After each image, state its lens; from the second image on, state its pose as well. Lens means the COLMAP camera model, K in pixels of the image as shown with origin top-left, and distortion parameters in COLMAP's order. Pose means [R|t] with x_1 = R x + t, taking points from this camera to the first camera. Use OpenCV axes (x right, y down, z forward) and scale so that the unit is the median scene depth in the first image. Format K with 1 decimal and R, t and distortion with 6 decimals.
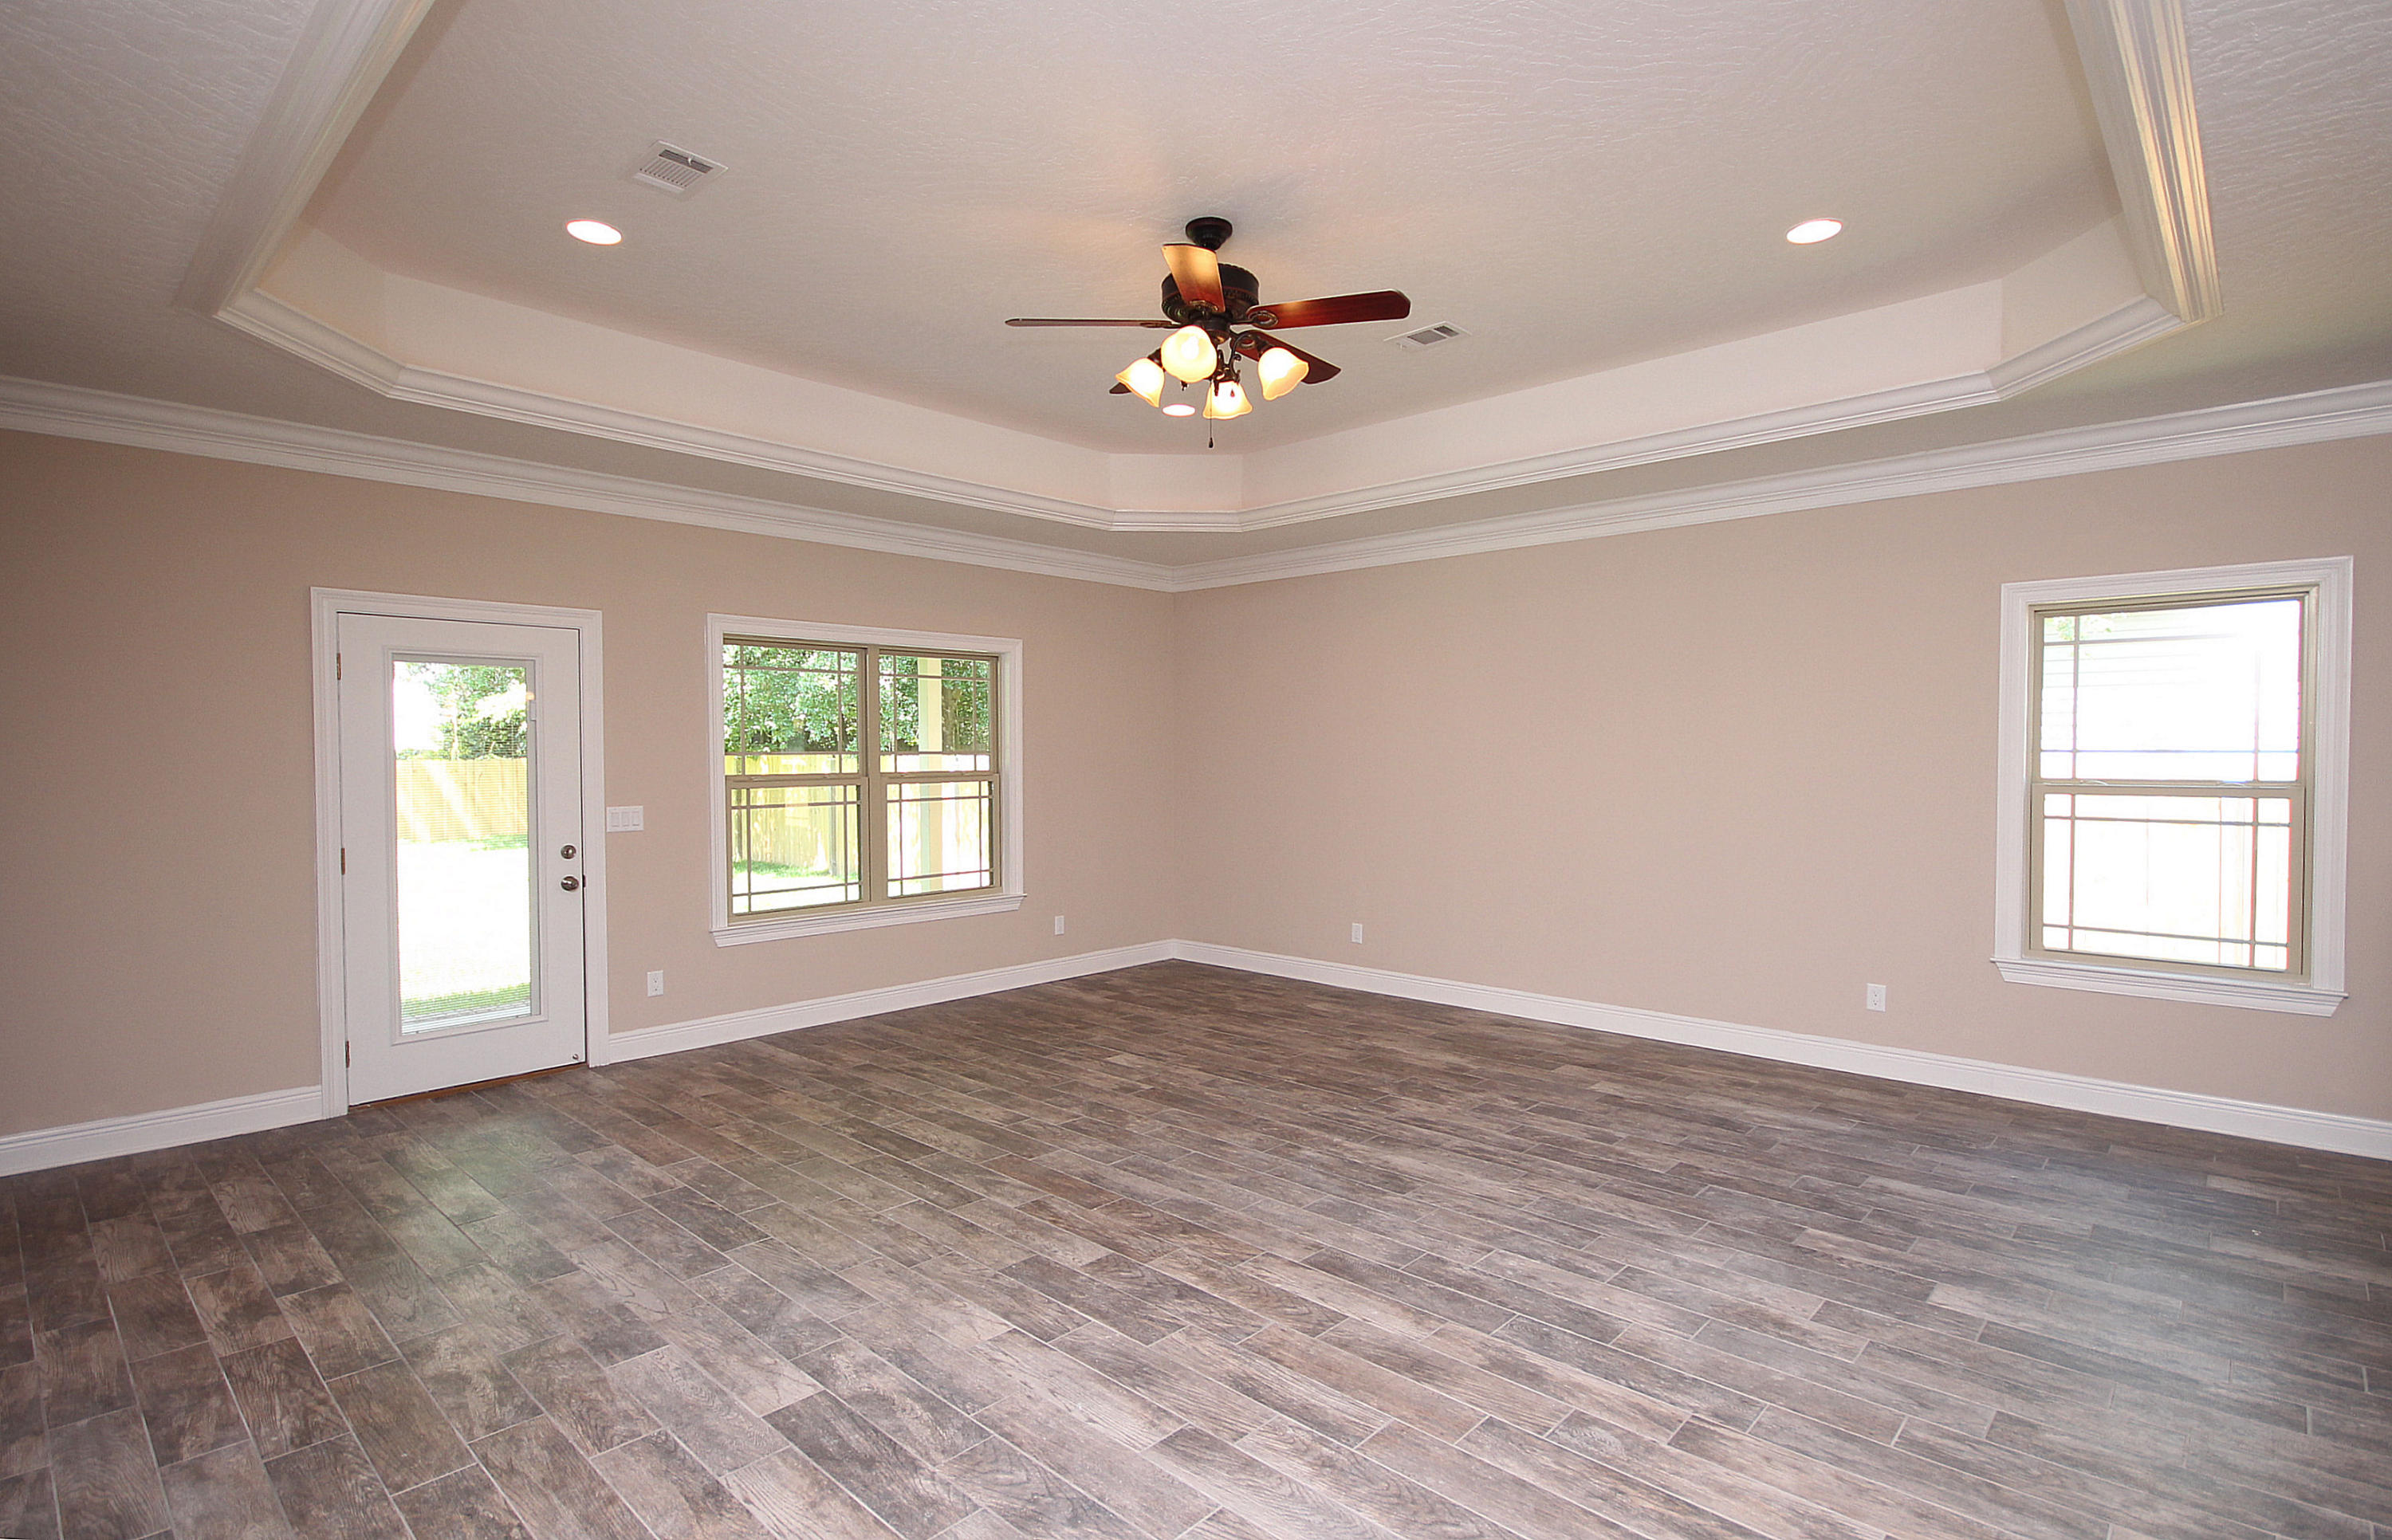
lens RADIAL K [[1155.1, 0, 1198.4], [0, 1155.1, 780.9], [0, 0, 1]] dist [0.003307, -0.006677]
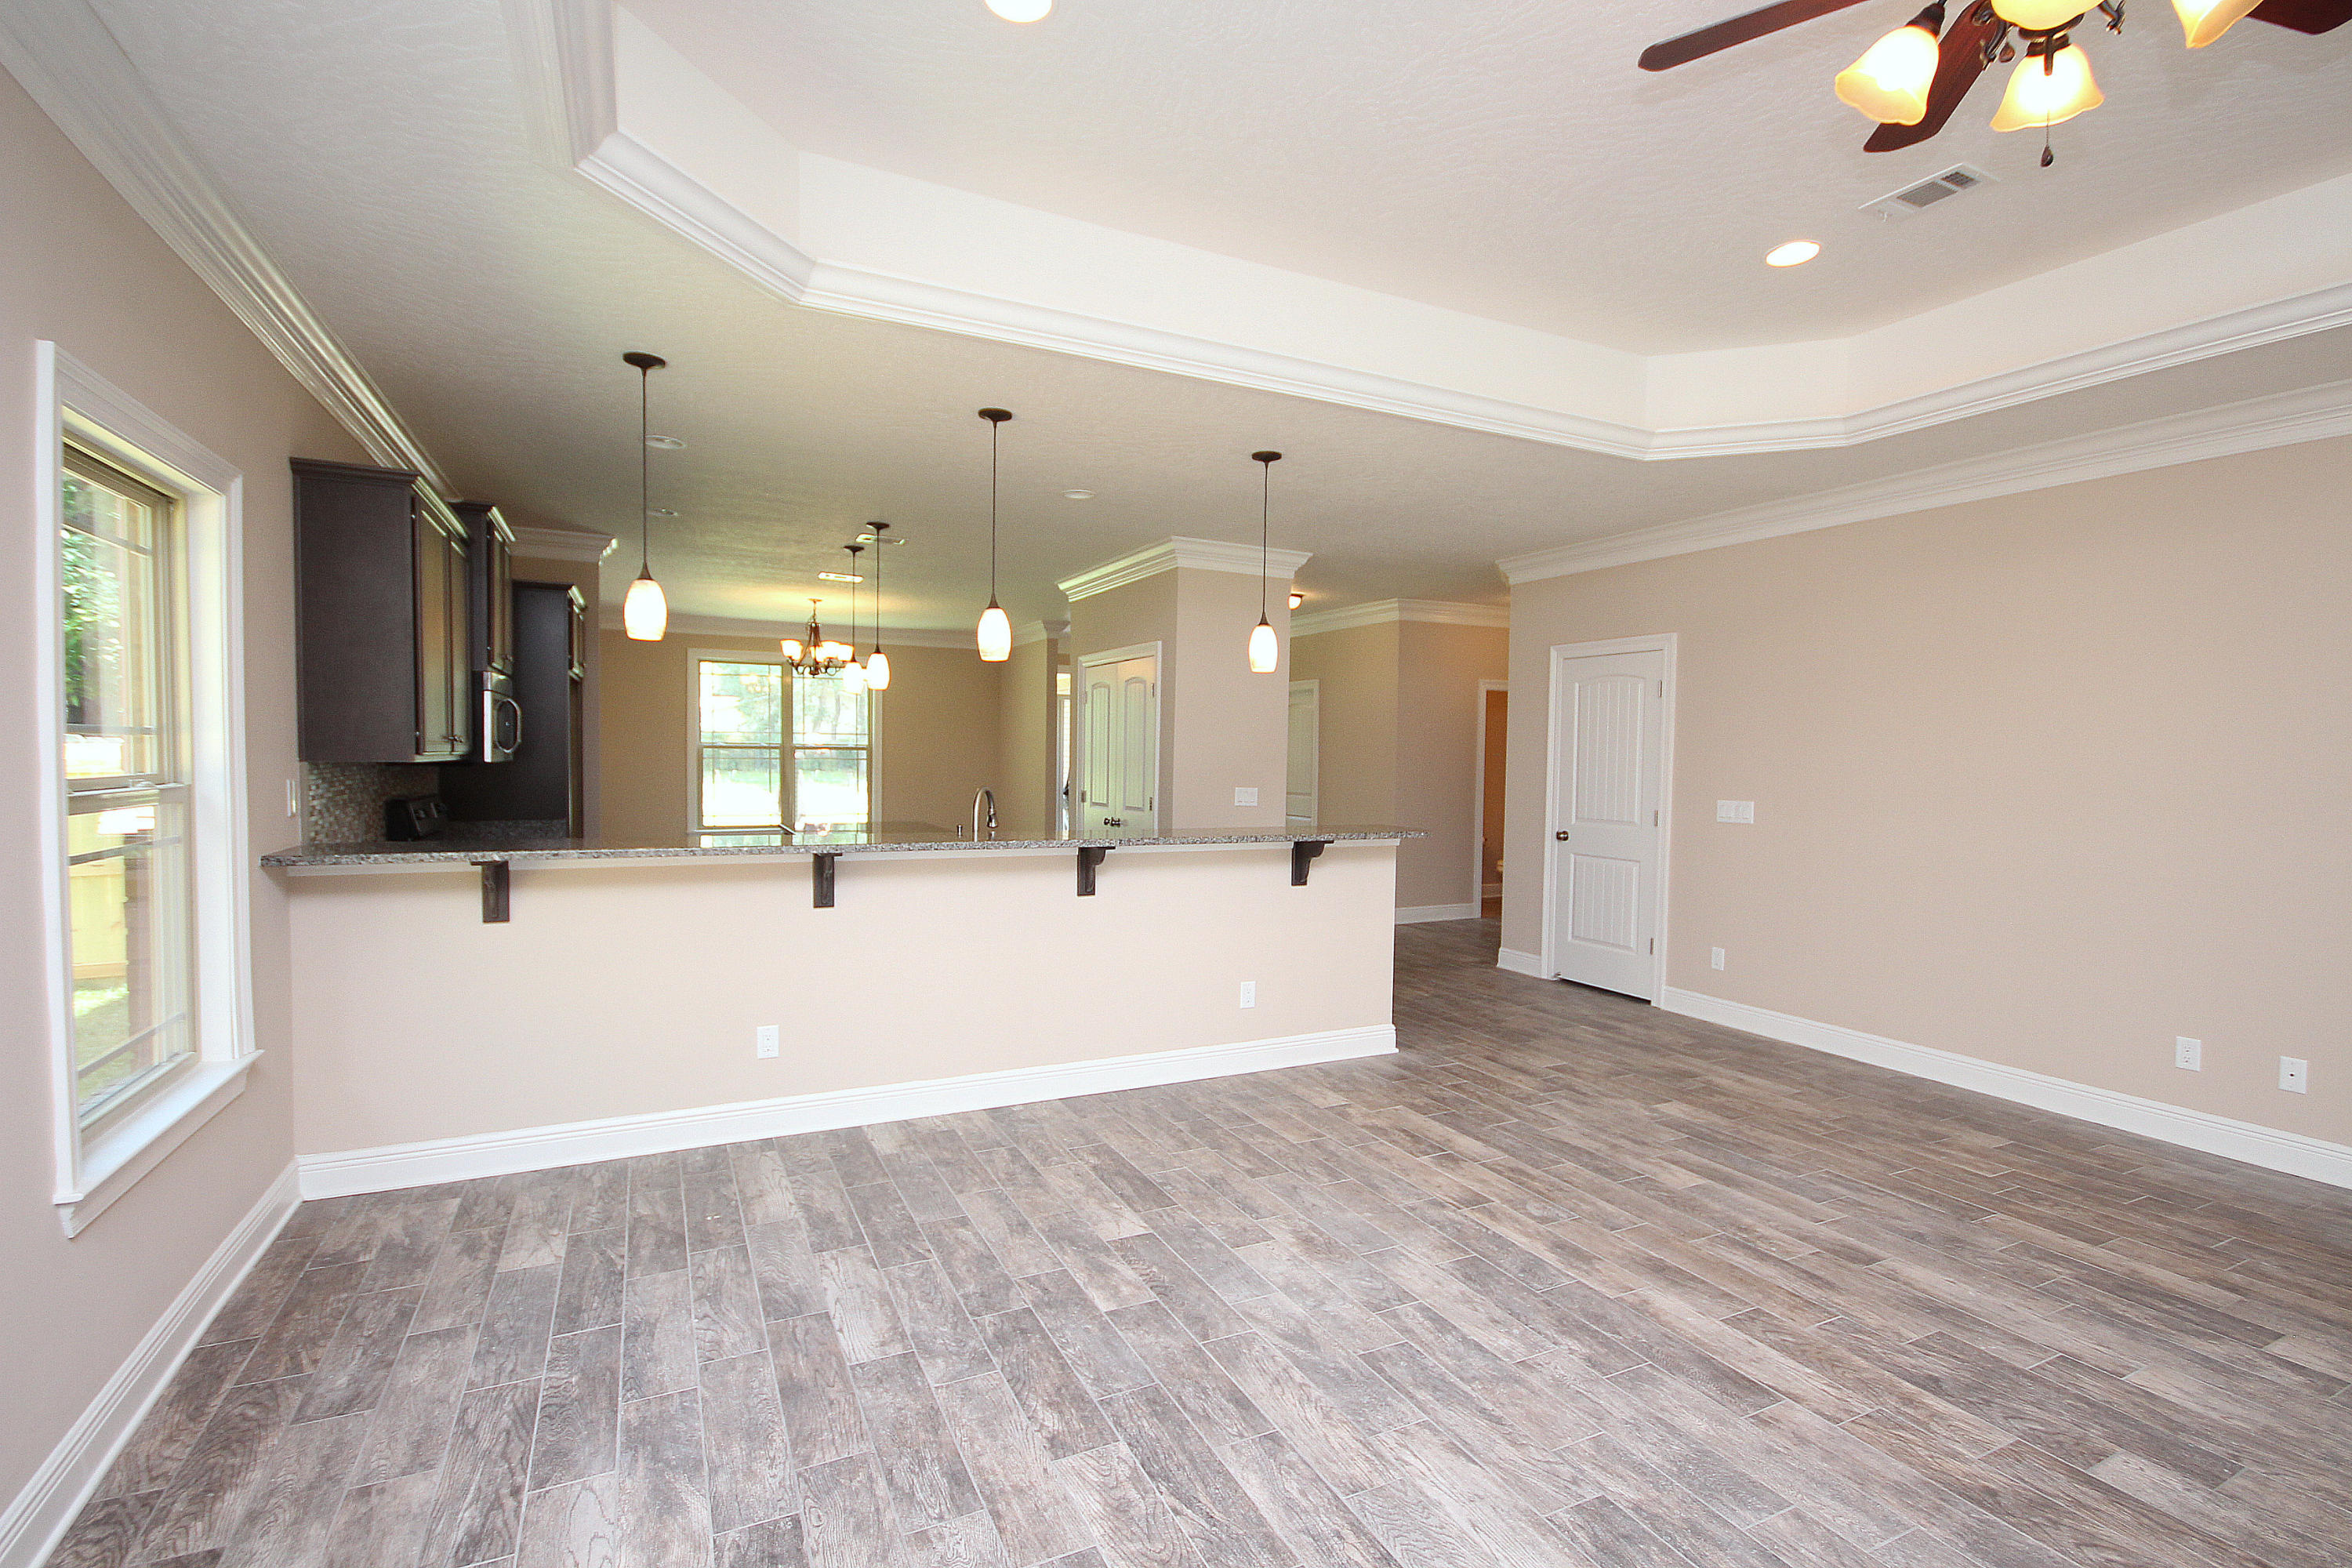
lens RADIAL K [[1082.3, 0, 1175.4], [0, 1082.3, 792.3], [0, 0, 1]] dist [0.003679, -0.005739]
pose [[-0.933094, -0.022854, 0.358905, 0.202292], [-0.002115, 0.998310, 0.058070, -0.034902], [-0.359625, 0.053426, -0.931566, 1.672558]]
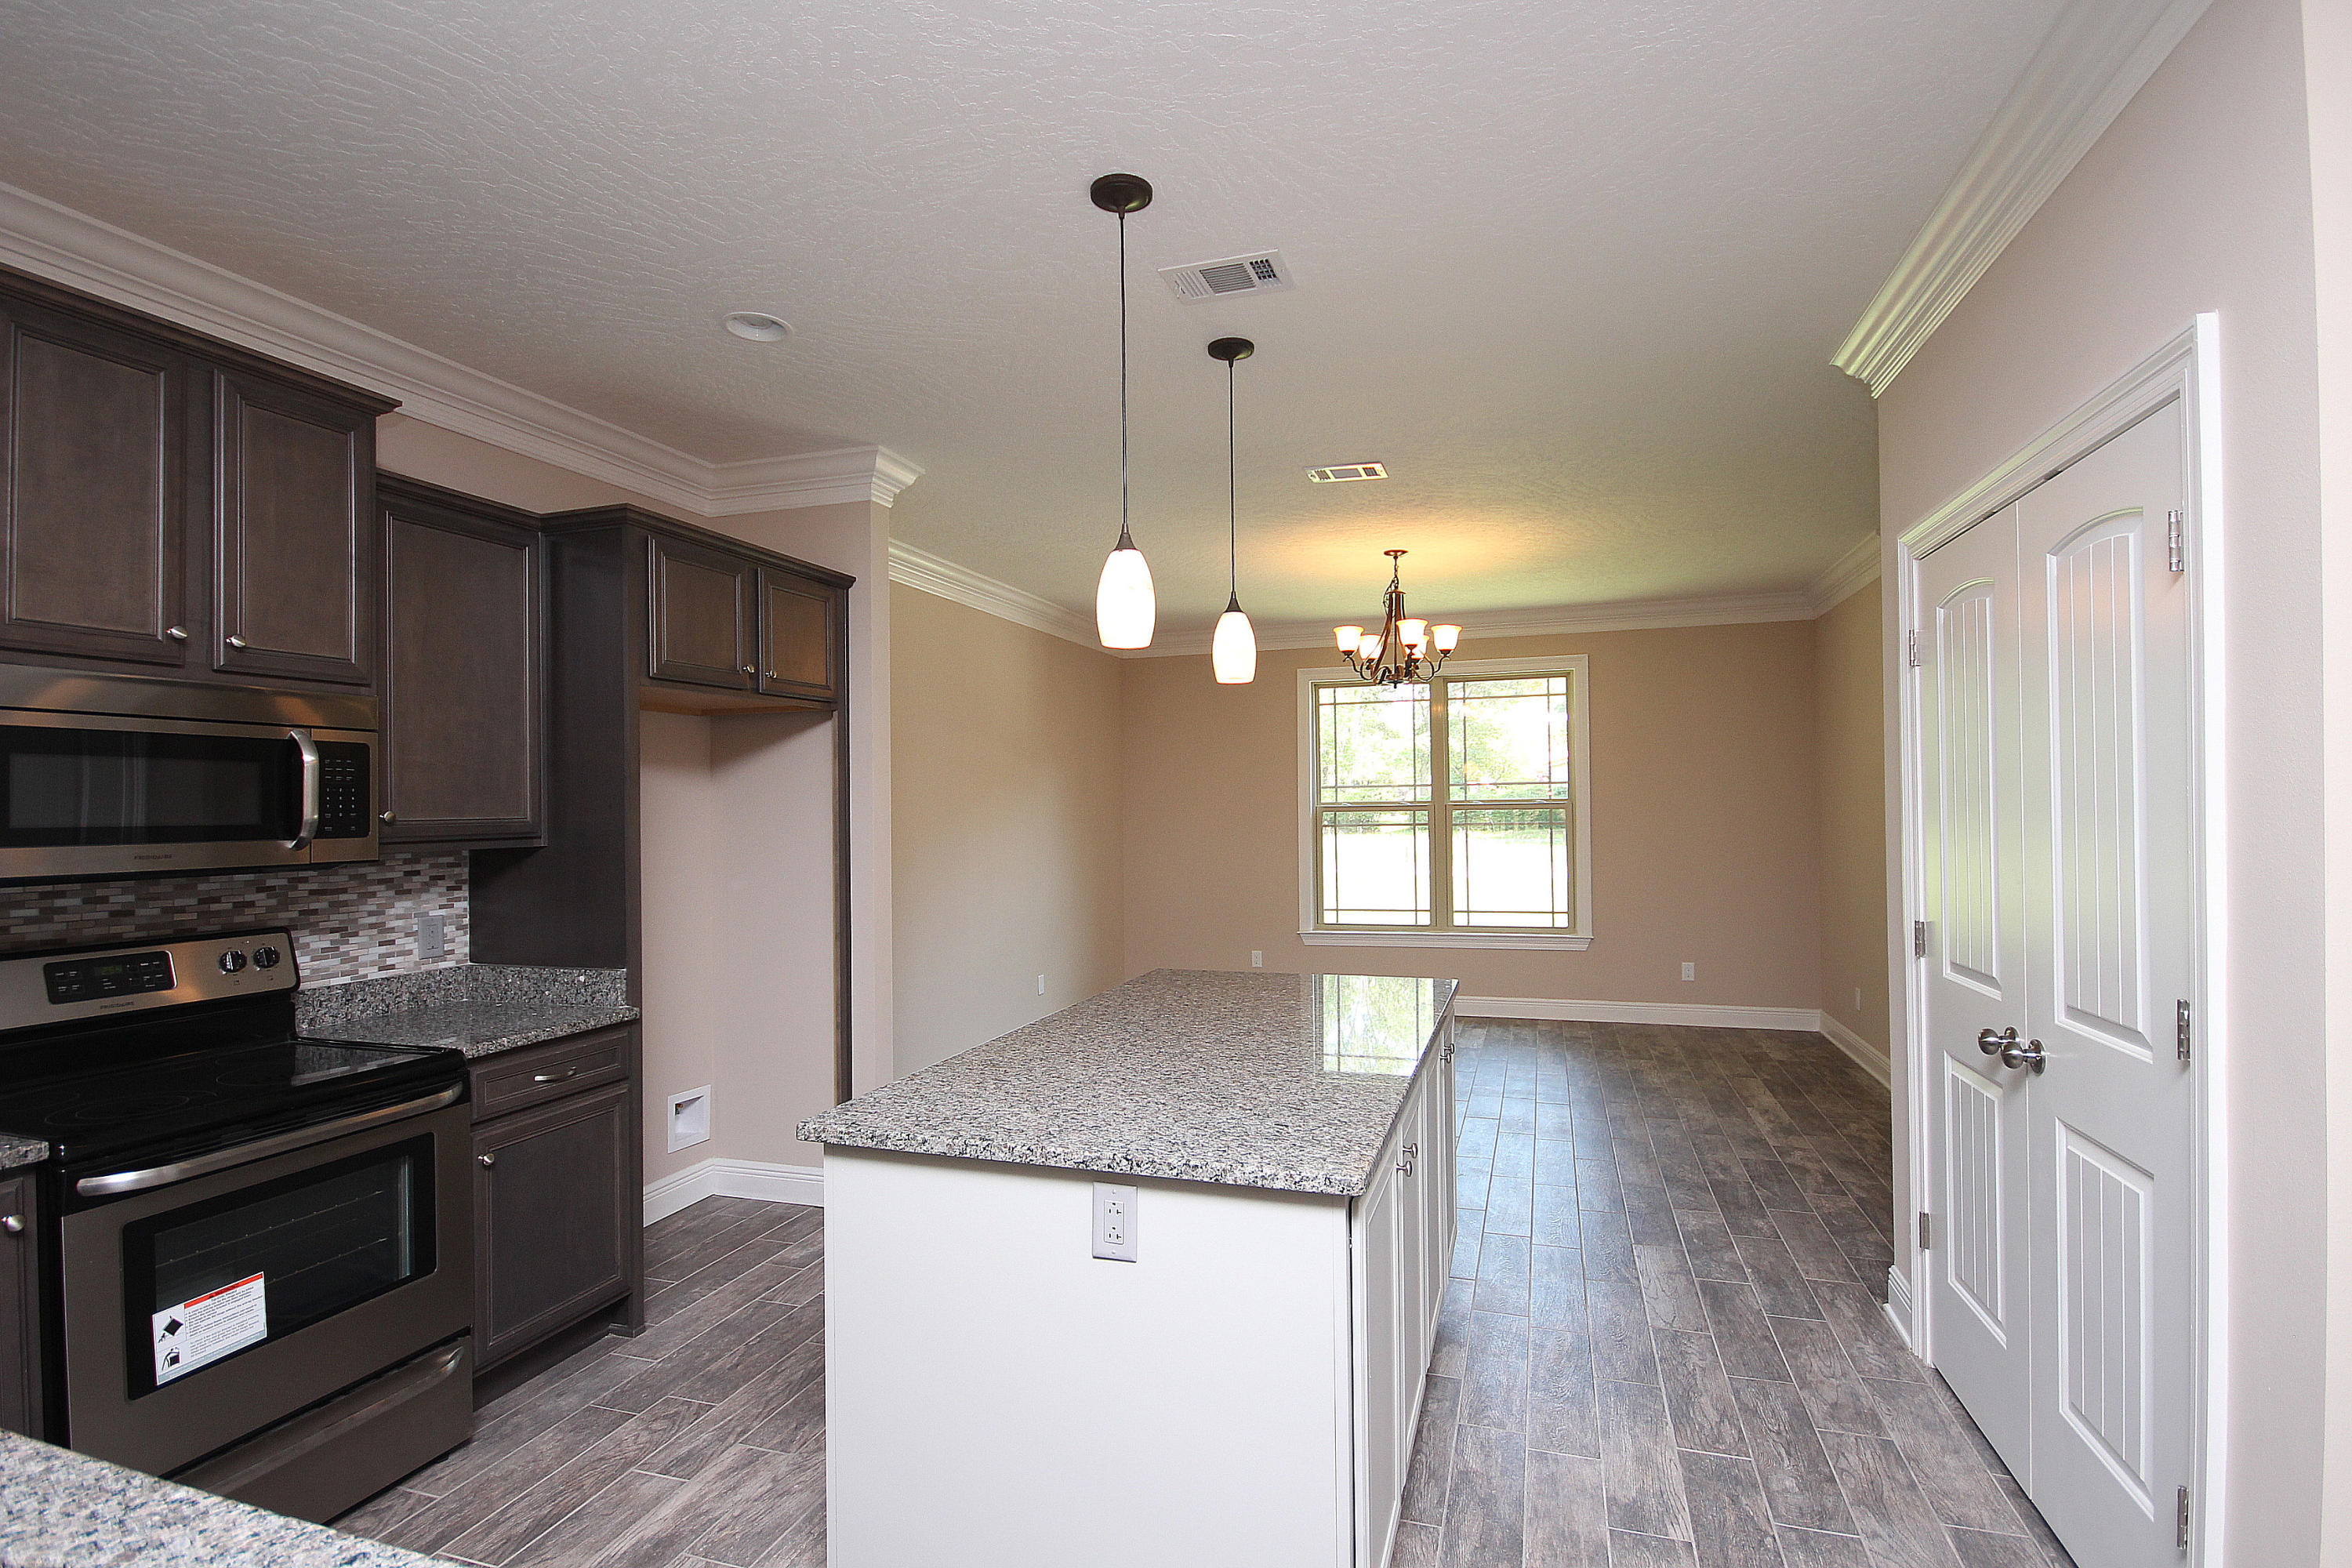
lens RADIAL K [[1116.9, 0, 1178.4], [0, 1116.9, 793.7], [0, 0, 1]] dist [0.004149, -0.002577]
pose [[-0.421145, 0.019078, 0.906793, 0.702013], [0.036150, 0.999337, -0.004236, -0.011909], [-0.906273, 0.030996, -0.421555, 0.425031]]
